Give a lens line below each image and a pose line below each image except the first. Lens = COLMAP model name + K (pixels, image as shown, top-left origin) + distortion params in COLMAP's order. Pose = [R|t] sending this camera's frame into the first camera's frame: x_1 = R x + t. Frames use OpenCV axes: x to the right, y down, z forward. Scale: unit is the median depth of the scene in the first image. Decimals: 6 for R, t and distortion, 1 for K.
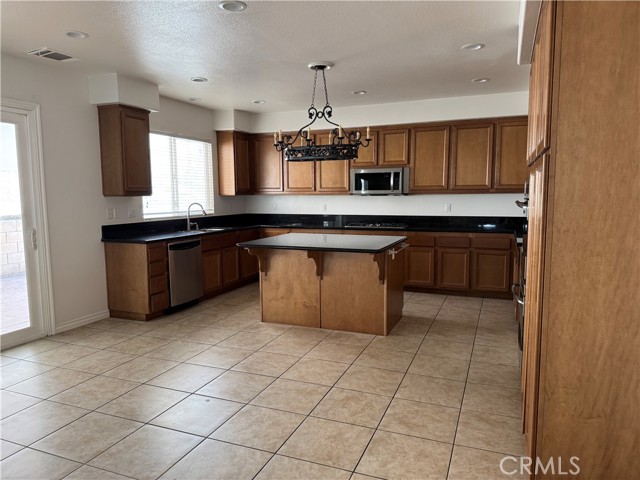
lens RADIAL K [[453.4, 0, 320.0], [0, 453.4, 240.0], [0, 0, 1]] dist [0.065306, -0.000285]
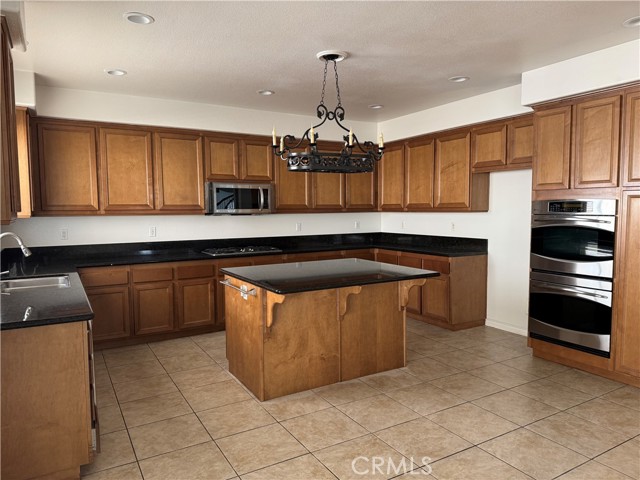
lens RADIAL K [[448.8, 0, 320.0], [0, 448.8, 240.0], [0, 0, 1]] dist [0.049173, -0.097943]
pose [[0.598638, -0.053053, 0.799261, -0.624492], [0.084996, 0.996378, 0.002477, -0.057025], [-0.796498, 0.066451, 0.600979, 0.525778]]
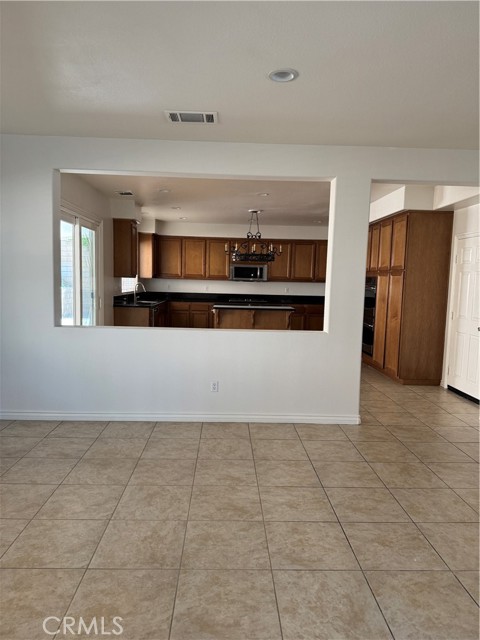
lens RADIAL K [[448.8, 0, 238.5], [0, 448.8, 328.7], [0, 0, 1]] dist [0.049173, -0.097943]
pose [[0.910890, -0.012625, 0.412457, -0.764877], [0.008813, 0.999899, 0.011144, 0.069288], [-0.412556, -0.006516, 0.910909, -0.588479]]
